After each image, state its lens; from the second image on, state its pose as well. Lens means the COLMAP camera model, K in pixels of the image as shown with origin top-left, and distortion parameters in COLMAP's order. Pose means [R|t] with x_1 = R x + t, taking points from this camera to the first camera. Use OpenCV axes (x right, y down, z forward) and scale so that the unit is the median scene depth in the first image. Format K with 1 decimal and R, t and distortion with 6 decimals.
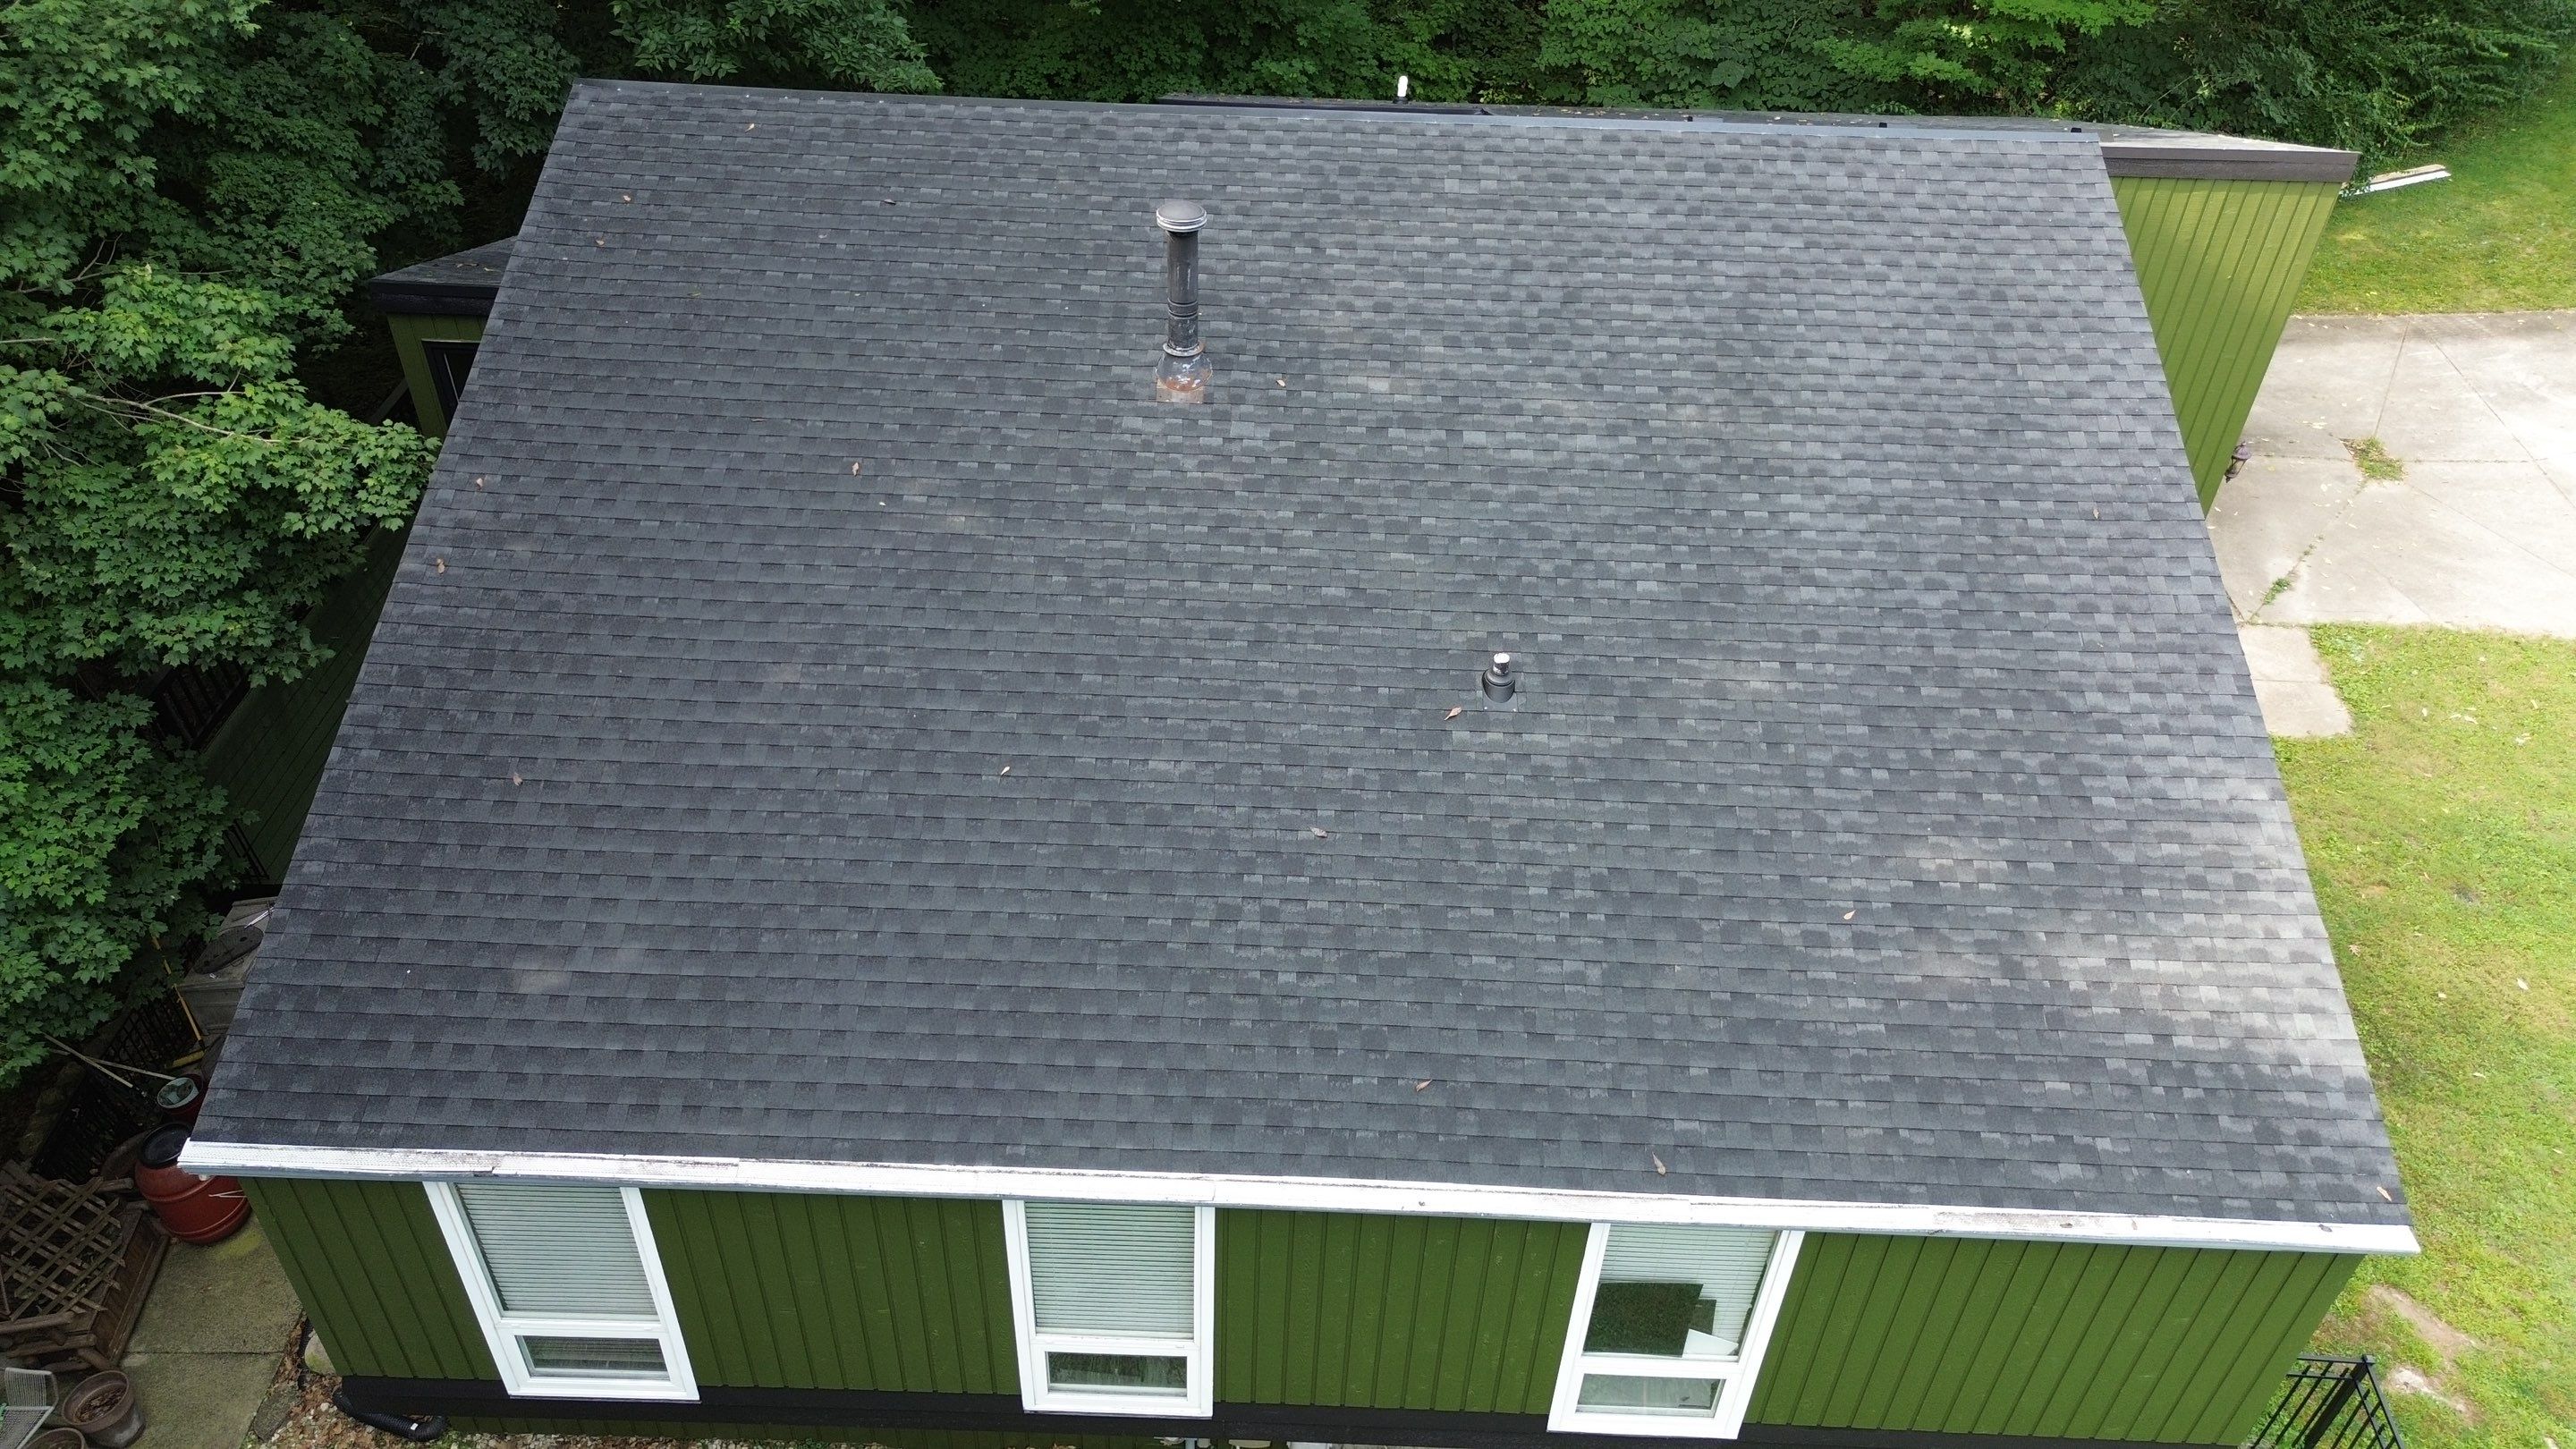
lens RADIAL K [[1822.8, 0, 1288.0], [0, 1822.8, 724.5], [0, 0, 1]] dist [0.072039, -0.080822]
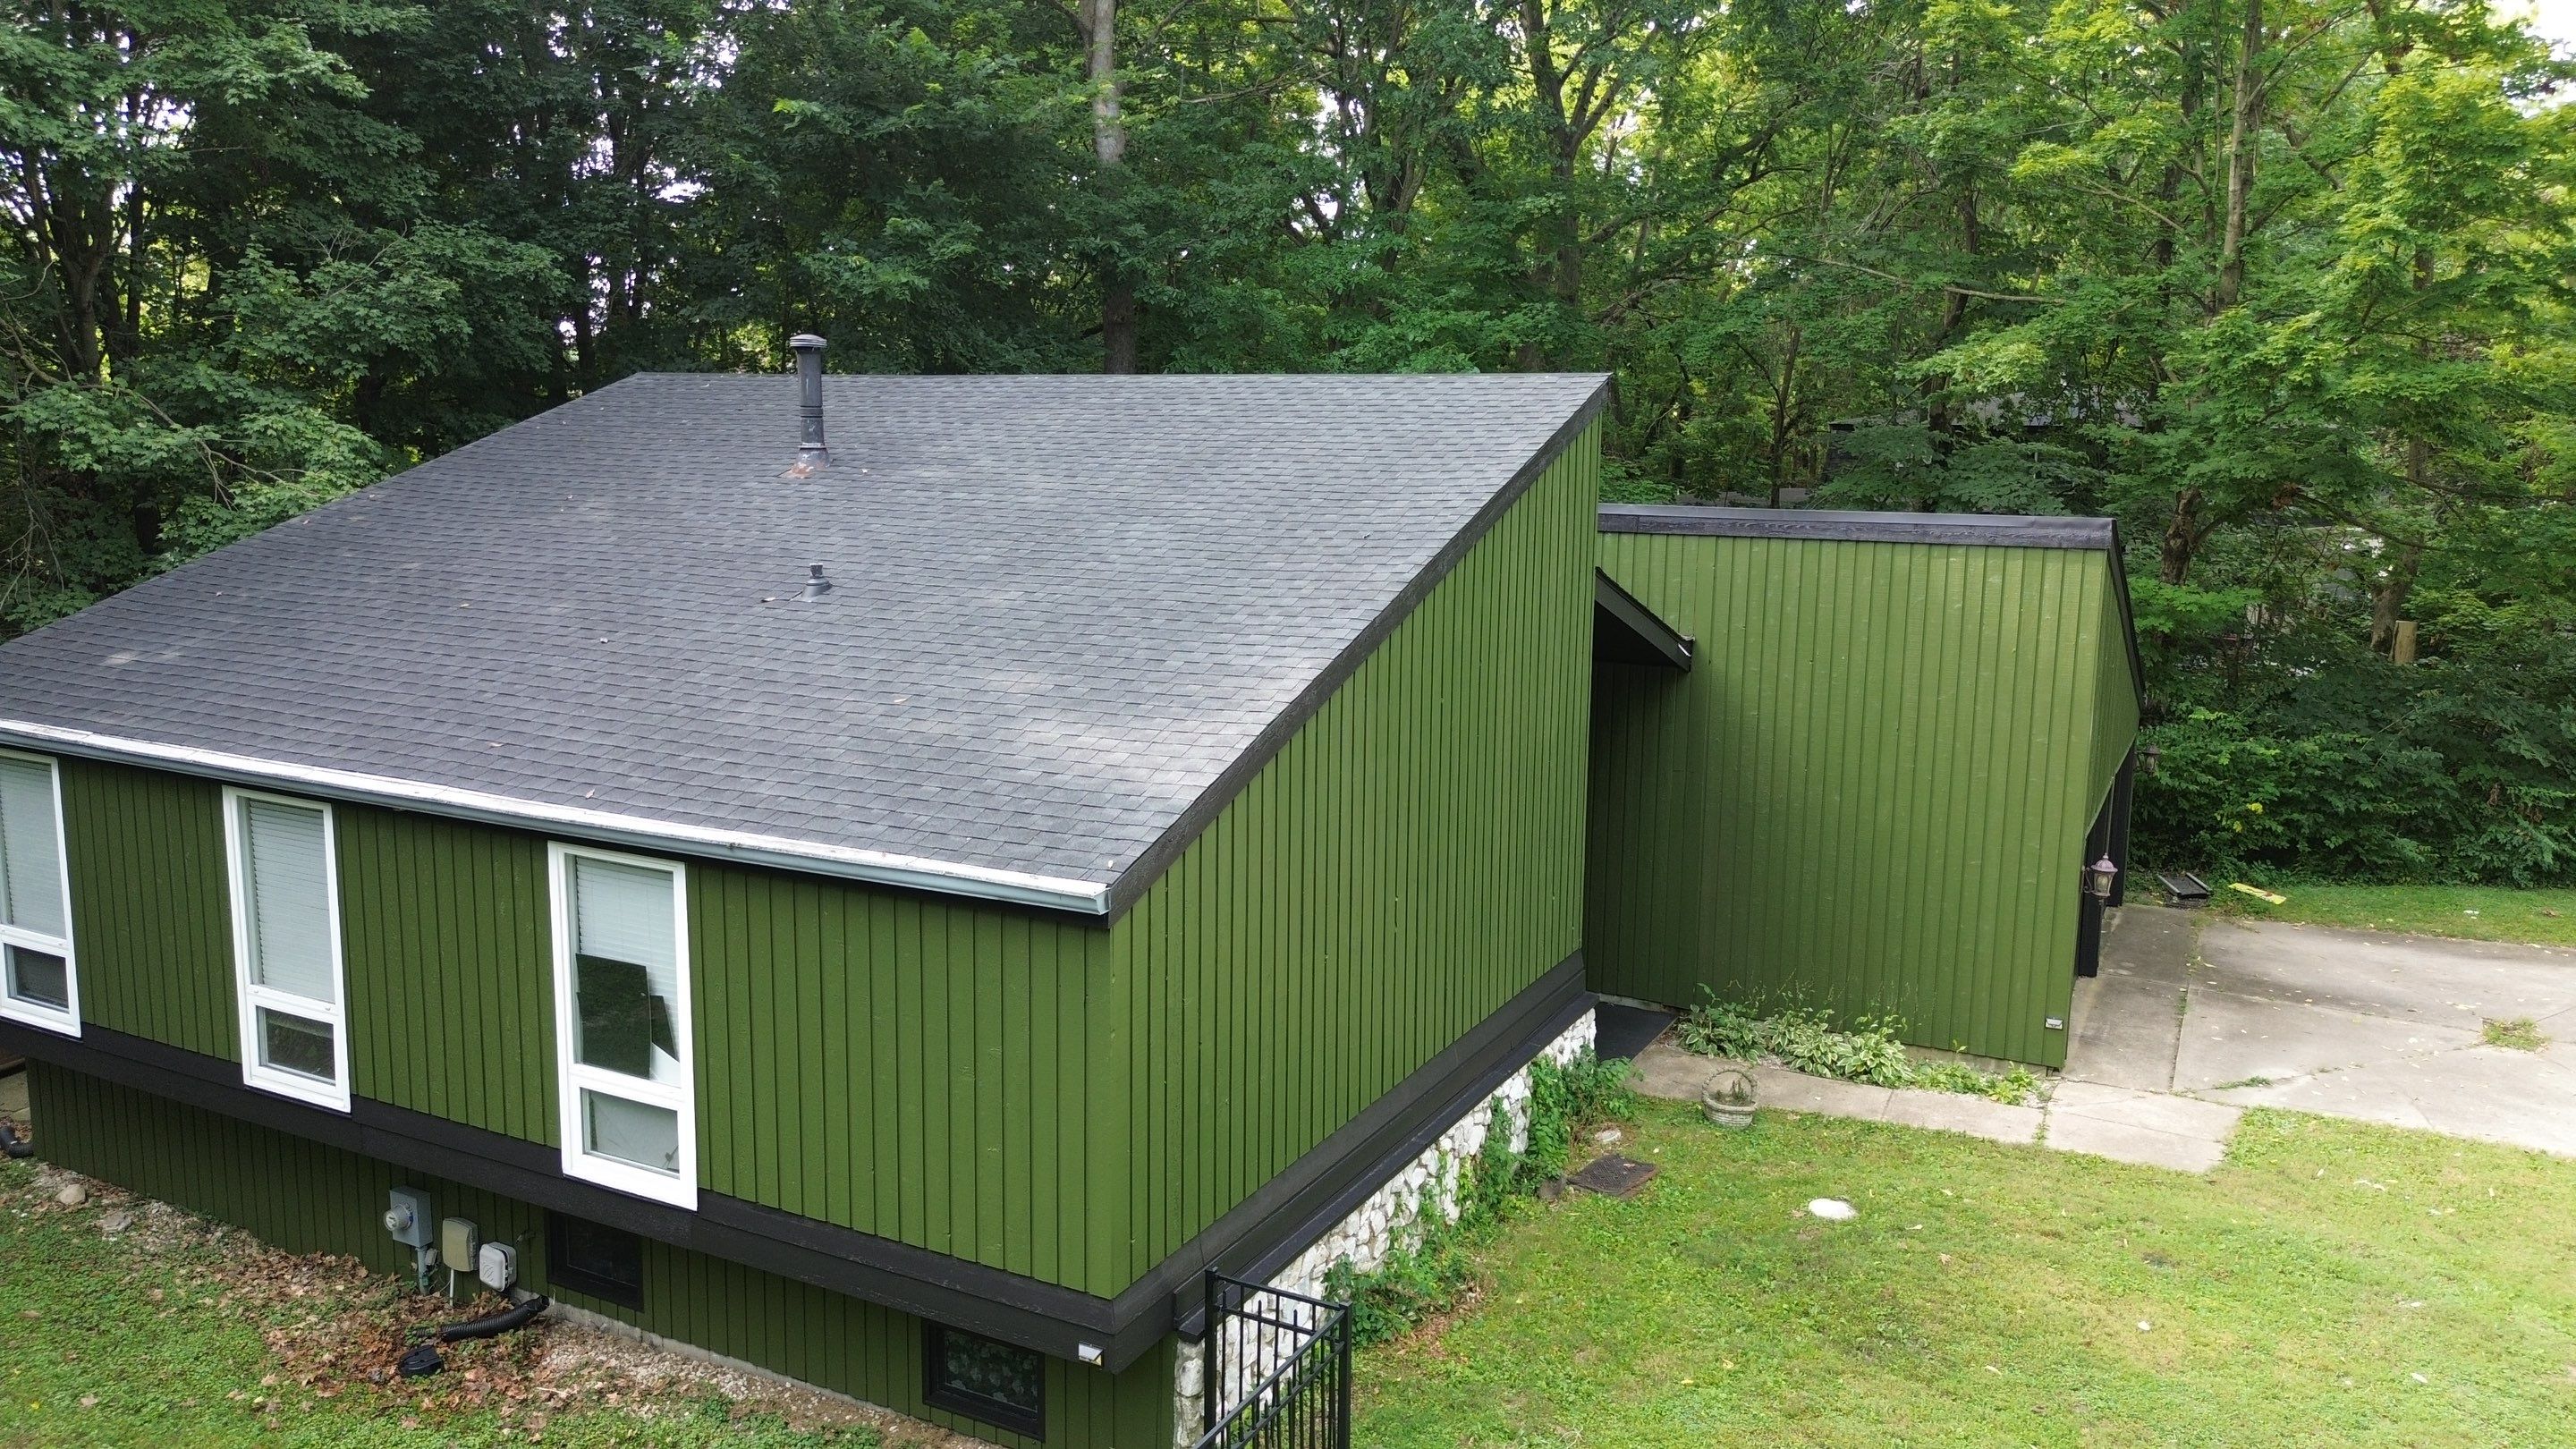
lens RADIAL K [[1822.8, 0, 1288.0], [0, 1822.8, 724.5], [0, 0, 1]] dist [0.072039, -0.080822]
pose [[0.895791, 0.059120, -0.440527, 0.959867], [-0.270041, 0.859614, -0.433753, 0.510023], [0.353039, 0.507512, 0.785999, 0.198518]]
